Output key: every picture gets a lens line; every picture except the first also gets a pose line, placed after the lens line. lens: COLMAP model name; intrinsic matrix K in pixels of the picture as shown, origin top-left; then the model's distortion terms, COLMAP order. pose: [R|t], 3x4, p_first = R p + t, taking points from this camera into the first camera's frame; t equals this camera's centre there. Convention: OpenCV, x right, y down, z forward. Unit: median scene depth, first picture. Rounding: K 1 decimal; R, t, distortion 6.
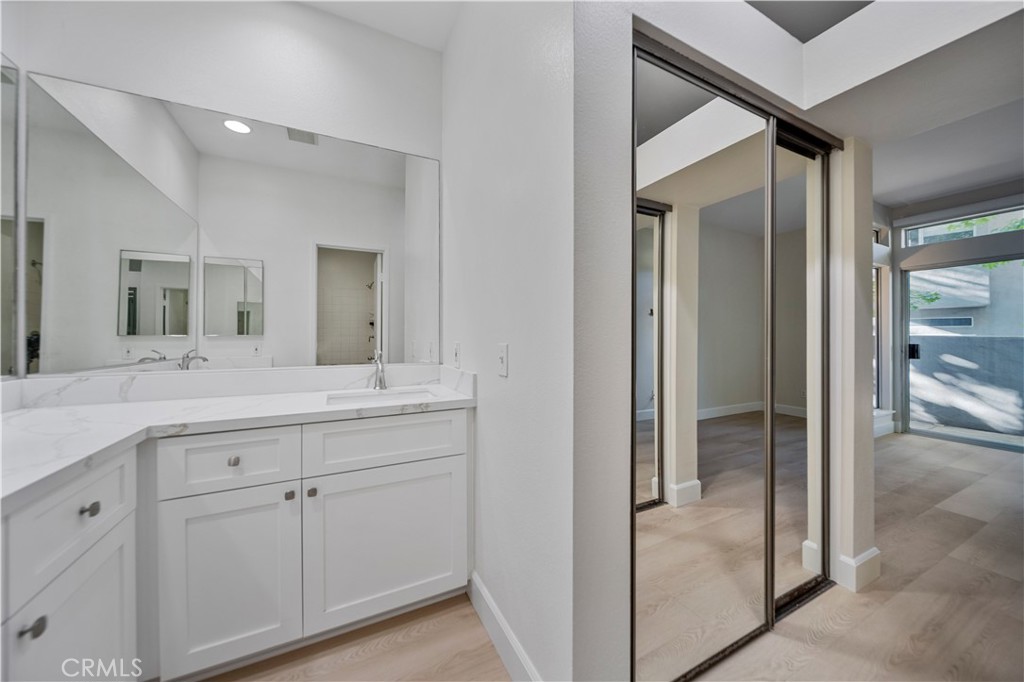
lens RADIAL K [[357.7, 0, 514.3], [0, 357.7, 338.8], [0, 0, 1]] dist [-0.001938, -0.000243]
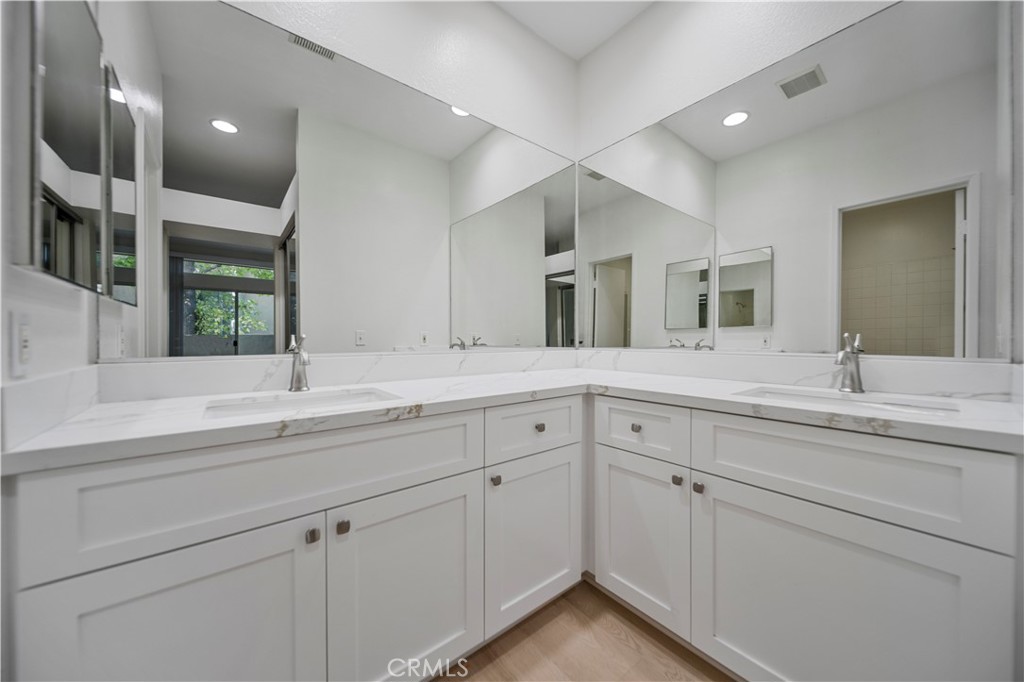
lens RADIAL K [[357.7, 0, 514.3], [0, 357.7, 338.8], [0, 0, 1]] dist [-0.001938, -0.000243]
pose [[0.214151, 0.002768, -0.976797, 0.190114], [-0.001056, 0.999996, 0.002603, 0.059911], [0.976800, 0.000474, 0.214153, 0.360435]]
